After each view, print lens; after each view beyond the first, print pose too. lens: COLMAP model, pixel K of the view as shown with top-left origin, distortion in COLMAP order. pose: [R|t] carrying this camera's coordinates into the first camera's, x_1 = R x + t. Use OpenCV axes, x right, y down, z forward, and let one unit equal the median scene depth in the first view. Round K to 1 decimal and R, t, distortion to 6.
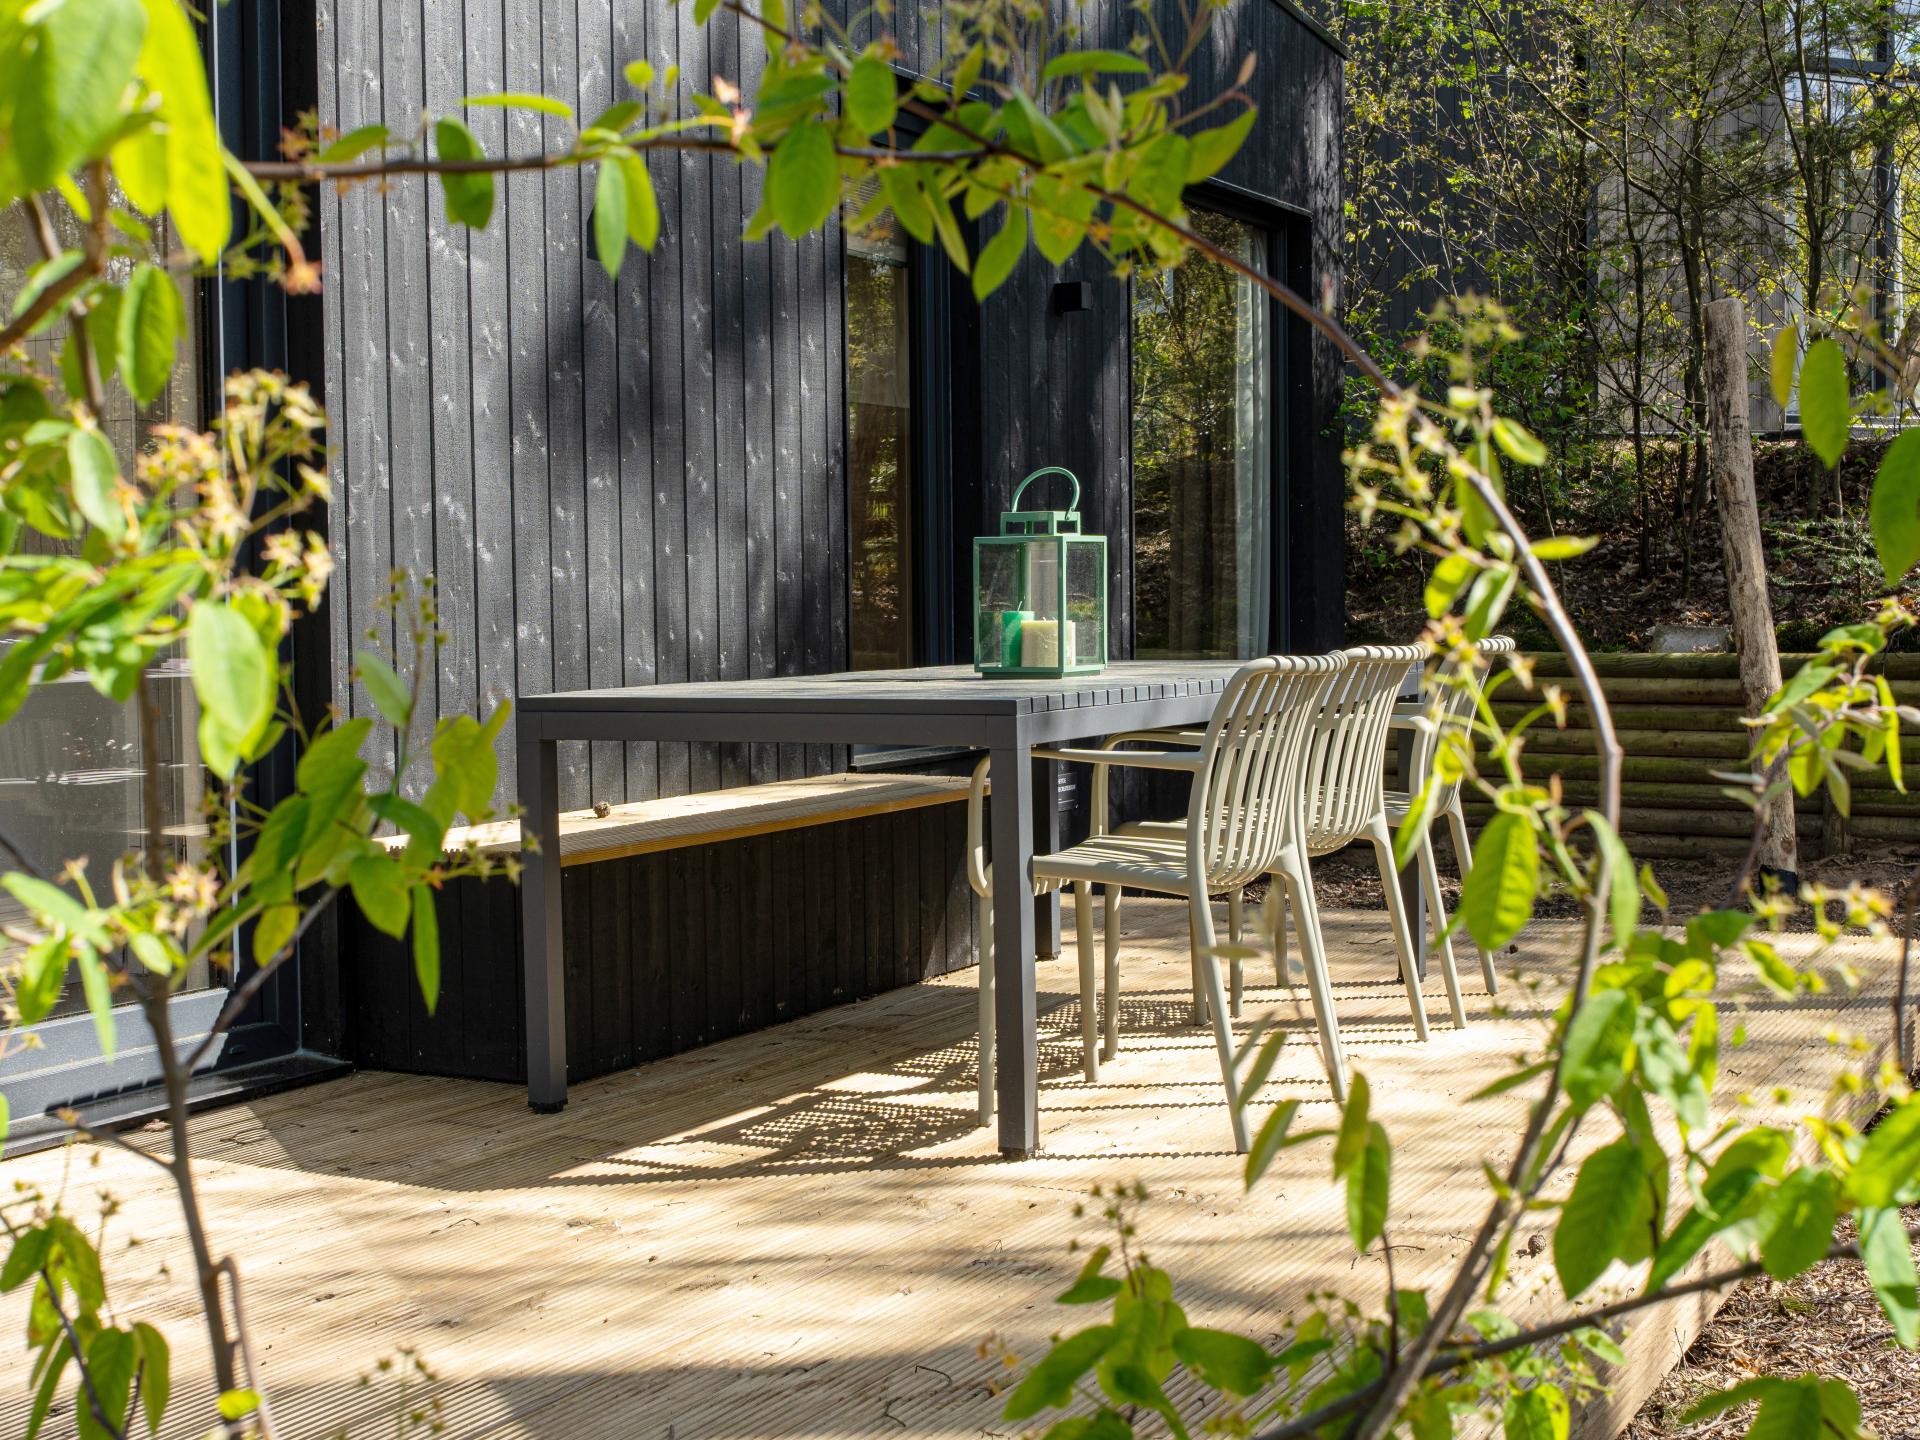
lens RADIAL K [[2519.7, 0, 960.7], [0, 2519.7, 701.6], [0, 0, 1]] dist [-0.000755, 0.000000]
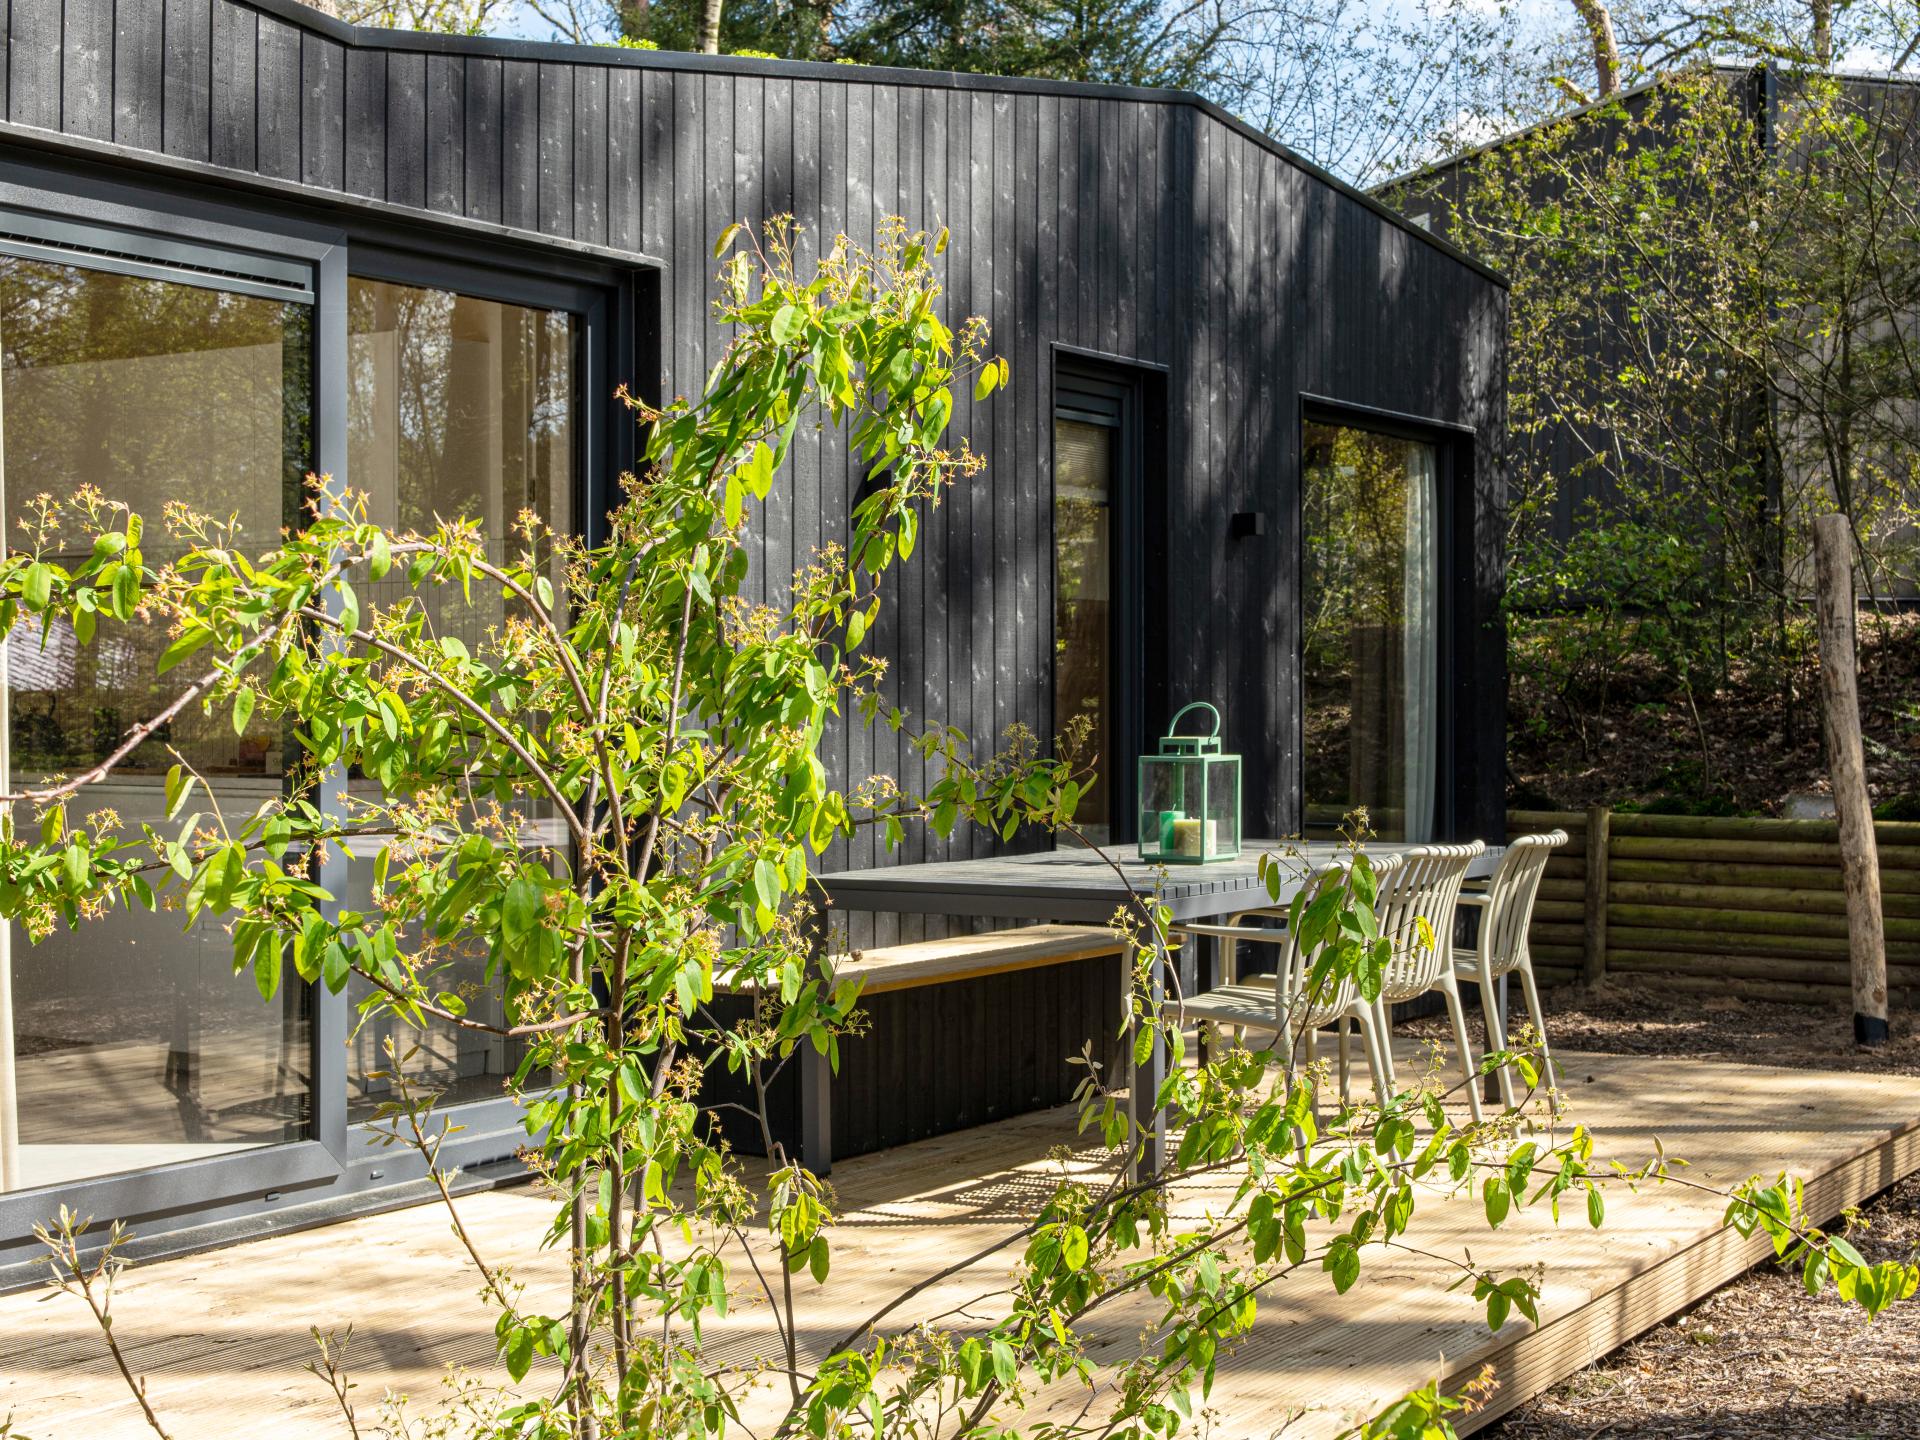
lens RADIAL K [[2649.4, 0, 972.7], [0, 2649.4, 703.5], [0, 0, 1]] dist [-0.002151, 0.000000]
pose [[0.995788, 0.010191, -0.091120, 0.044195], [-0.013859, 0.999115, -0.039720, -0.035882], [0.090635, 0.040816, 0.995047, -0.390951]]
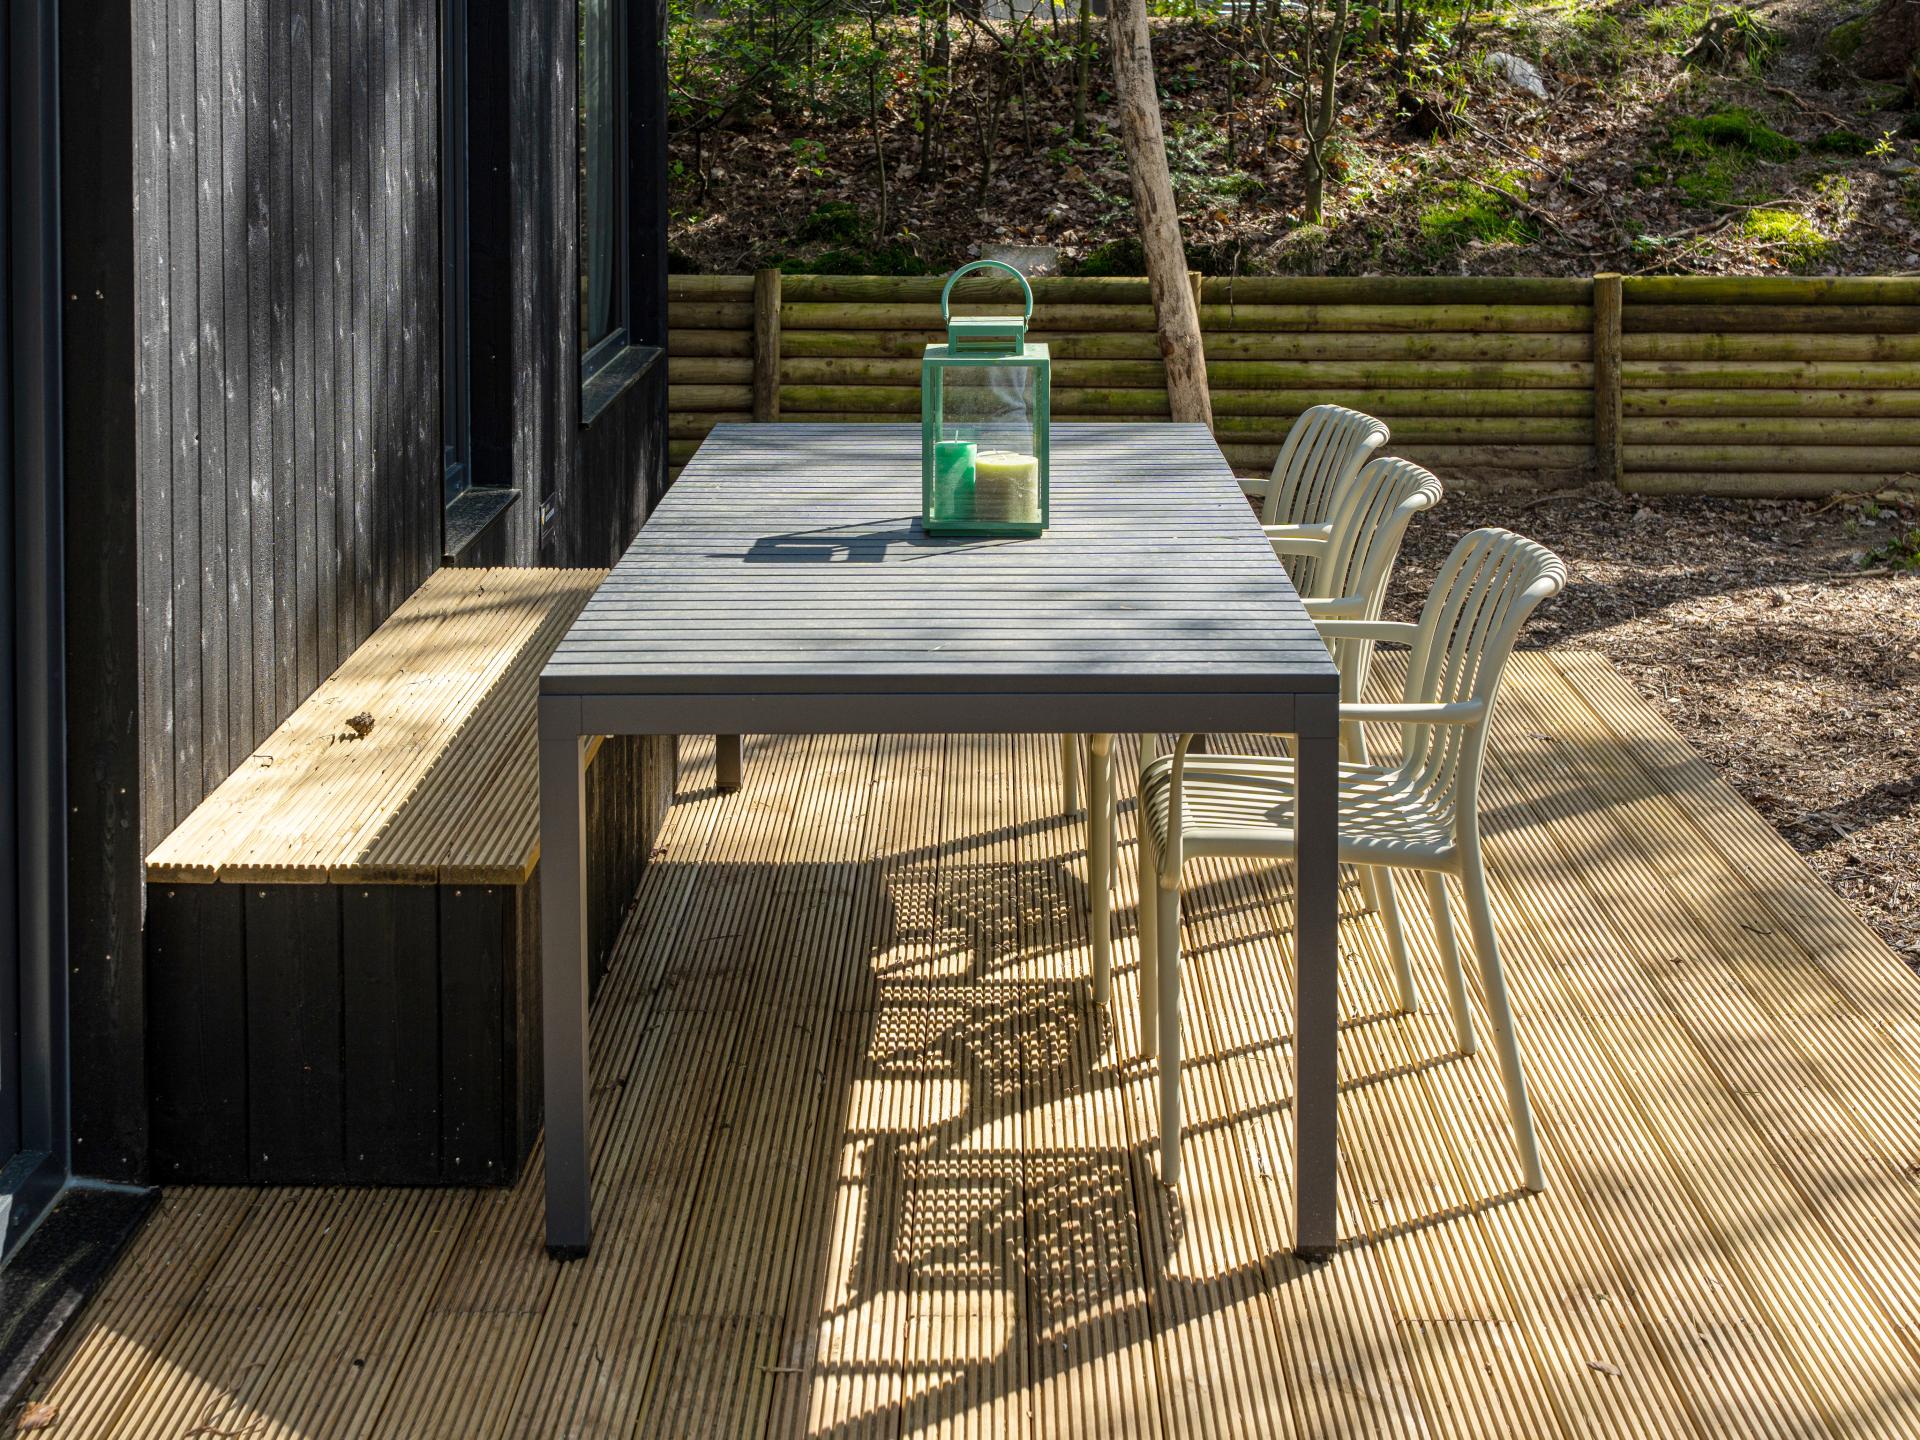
lens RADIAL K [[2442.1, 0, 966.0], [0, 2442.1, 715.4], [0, 0, 1]] dist [-0.122151, 0.000000]
pose [[0.885051, -0.113056, 0.451556, -0.315373], [0.010442, 0.974636, 0.223552, -0.120729], [-0.465376, -0.193140, 0.863784, 0.345813]]
